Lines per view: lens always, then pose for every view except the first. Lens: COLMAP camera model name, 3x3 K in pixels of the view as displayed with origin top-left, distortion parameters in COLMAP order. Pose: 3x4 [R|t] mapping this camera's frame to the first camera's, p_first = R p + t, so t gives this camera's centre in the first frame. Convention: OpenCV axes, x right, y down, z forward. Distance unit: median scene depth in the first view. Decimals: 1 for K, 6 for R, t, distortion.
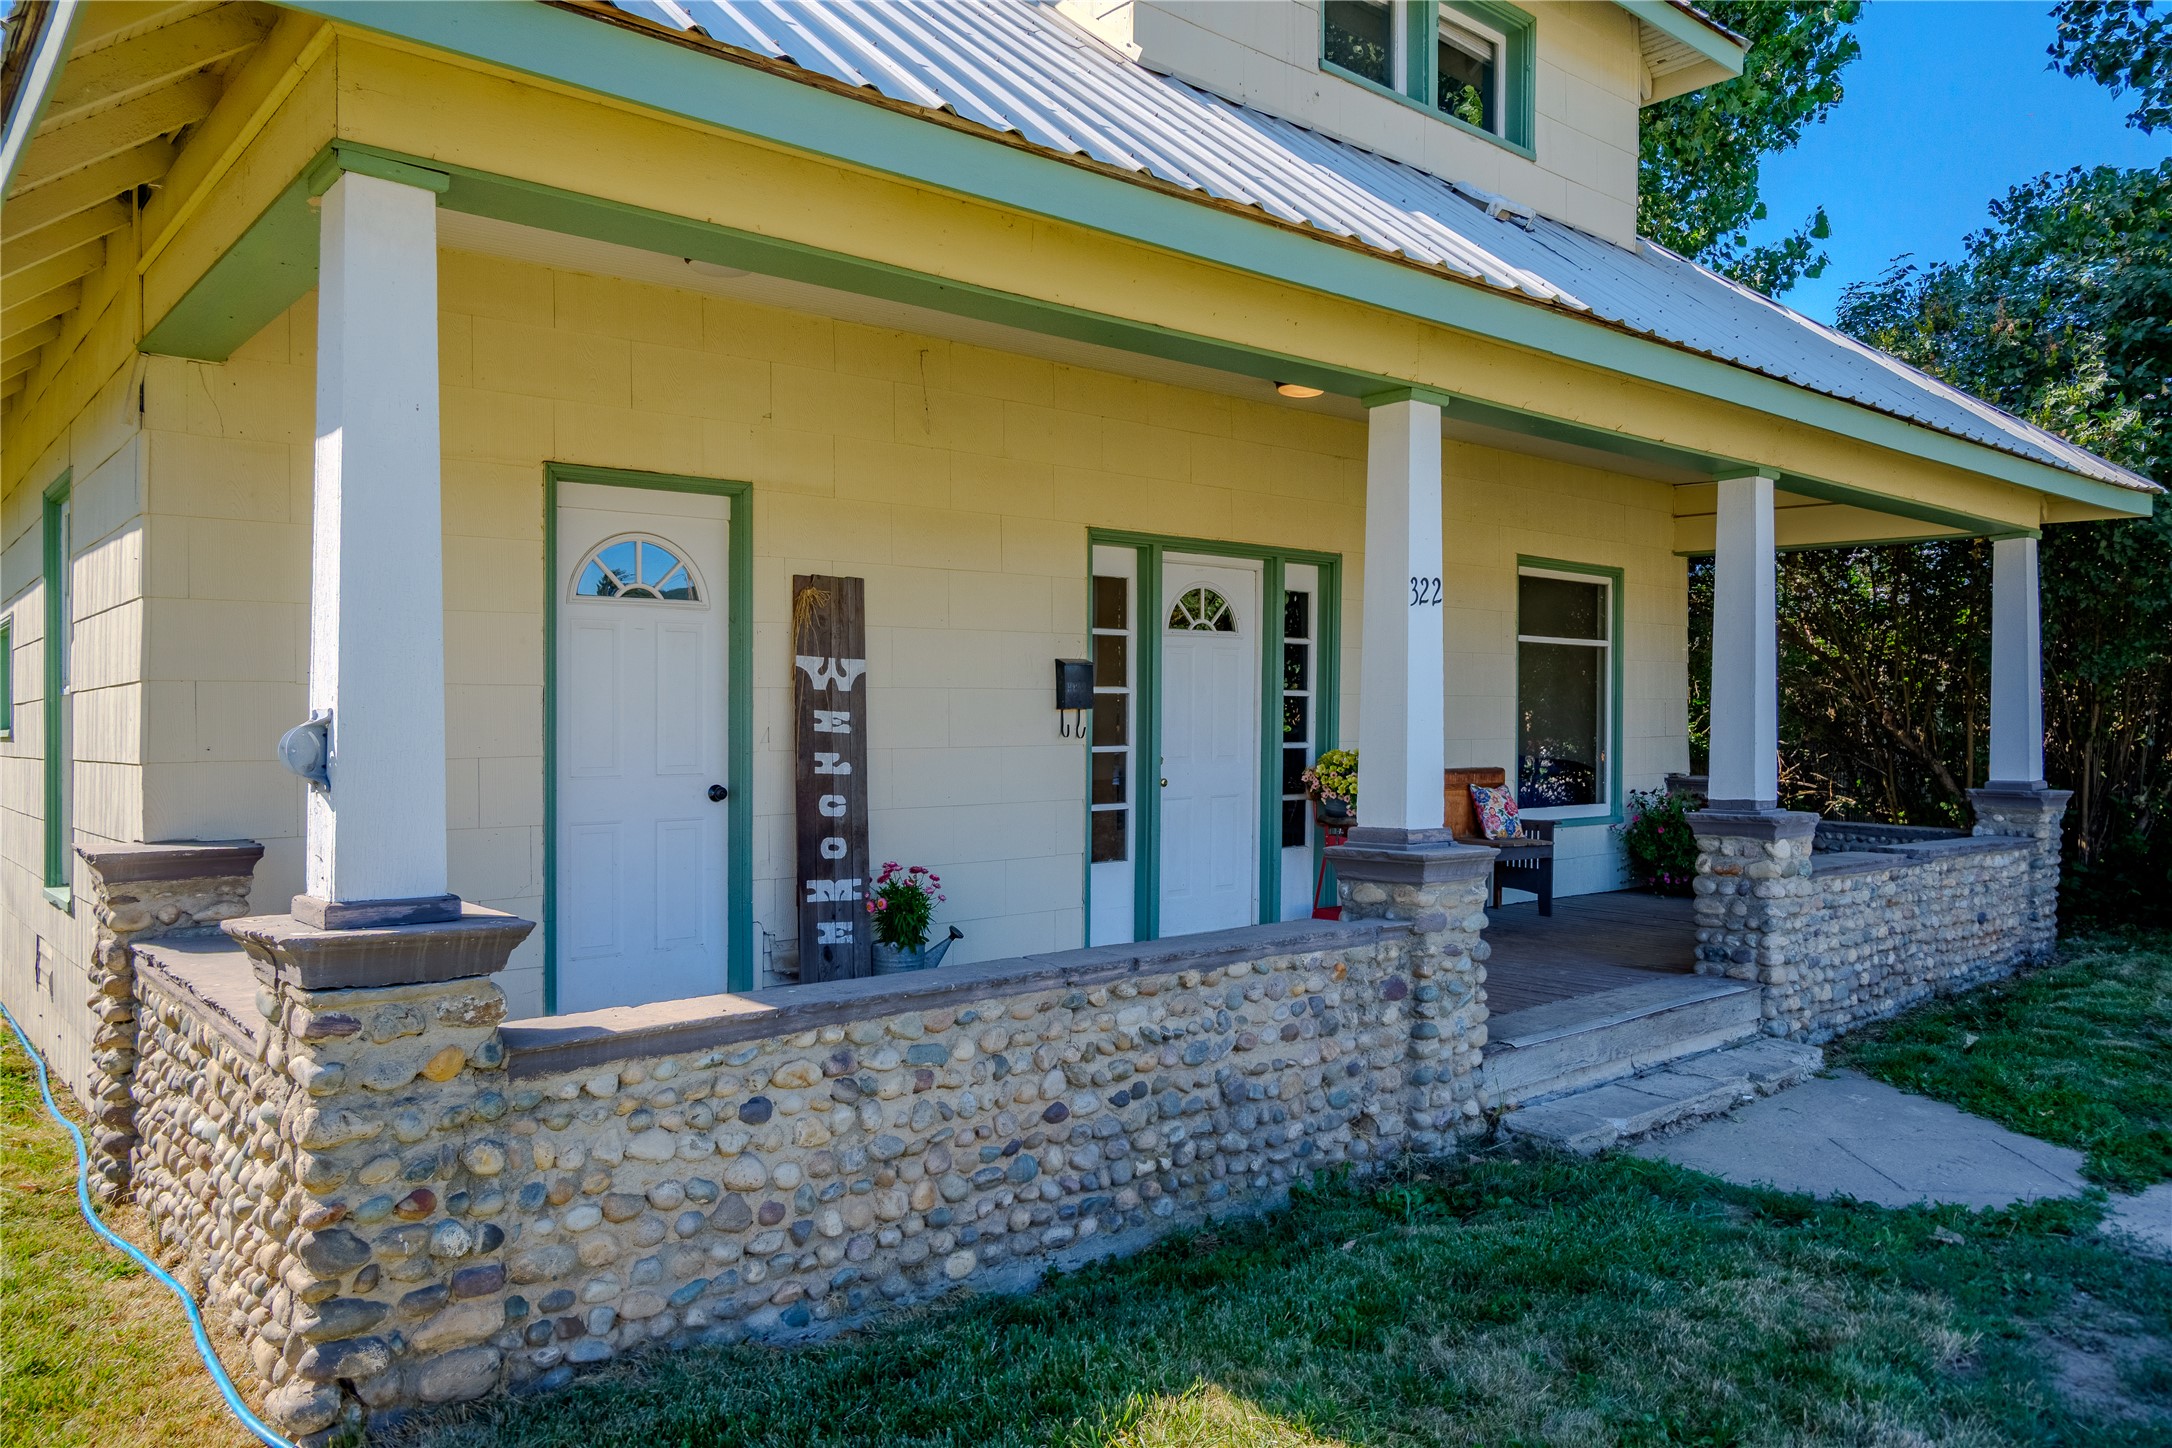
lens RADIAL K [[1497.5, 0, 1065.8], [0, 1497.5, 738.5], [0, 0, 1]] dist [-0.013693, 0.002869]
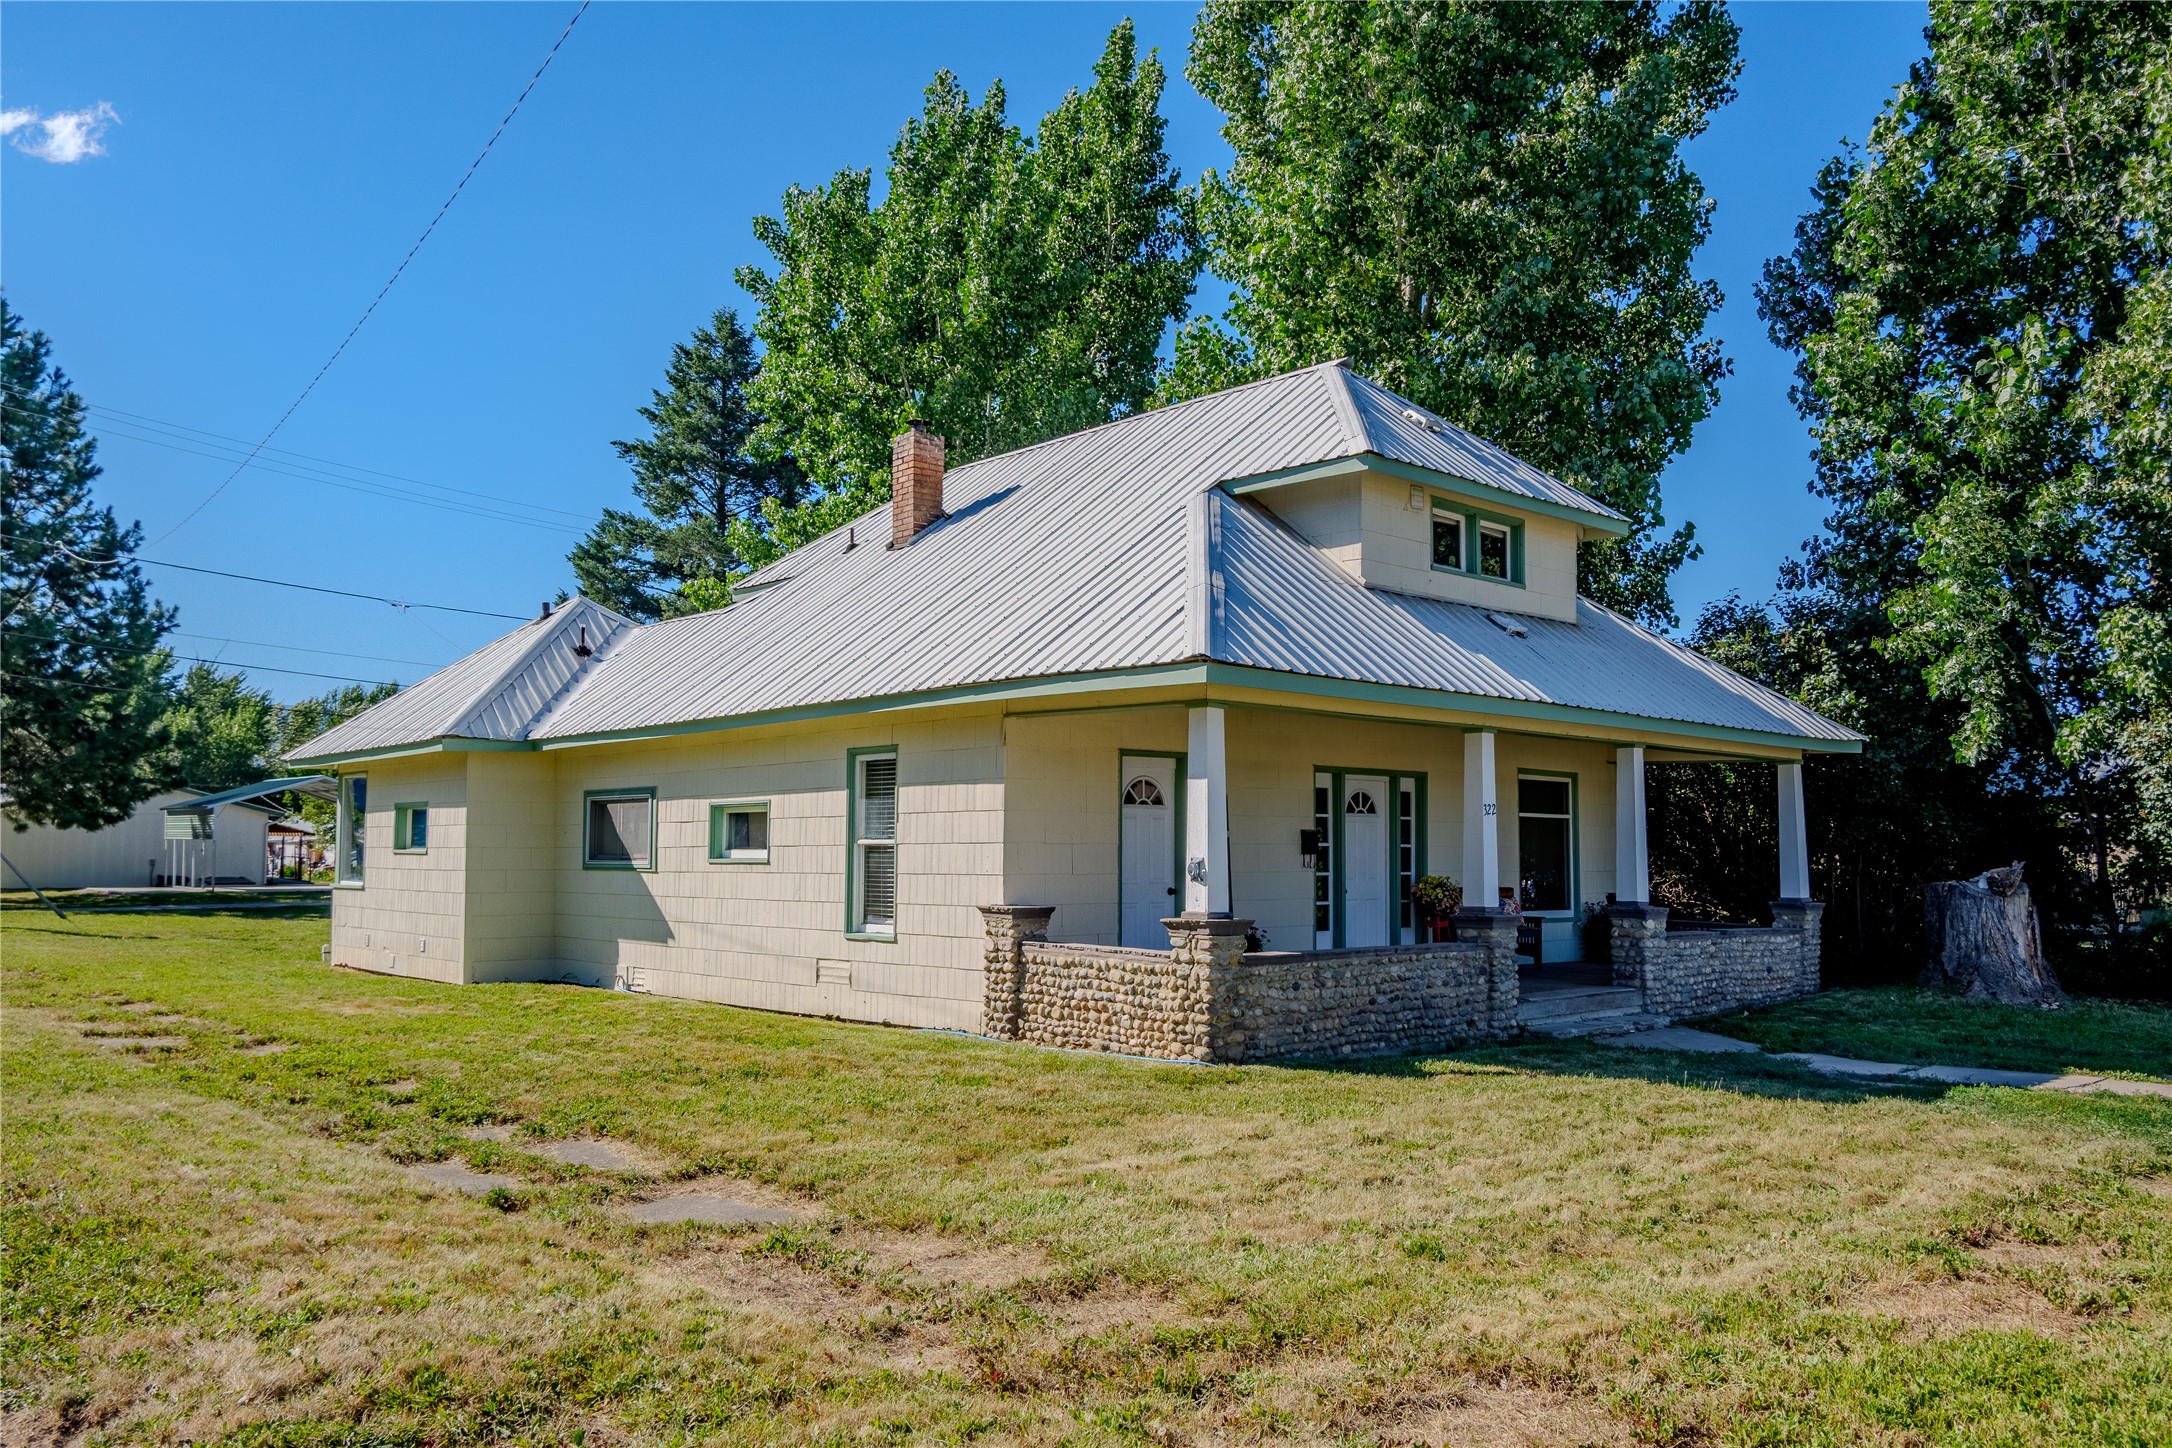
lens RADIAL K [[1605.9, 0, 1062.8], [0, 1605.9, 679.7], [0, 0, 1]] dist [-0.001477, -0.005135]
pose [[0.999386, 0.013692, 0.032238, -0.470565], [-0.009784, 0.992917, -0.118405, 0.008096], [-0.033631, 0.118017, 0.992442, -1.389204]]
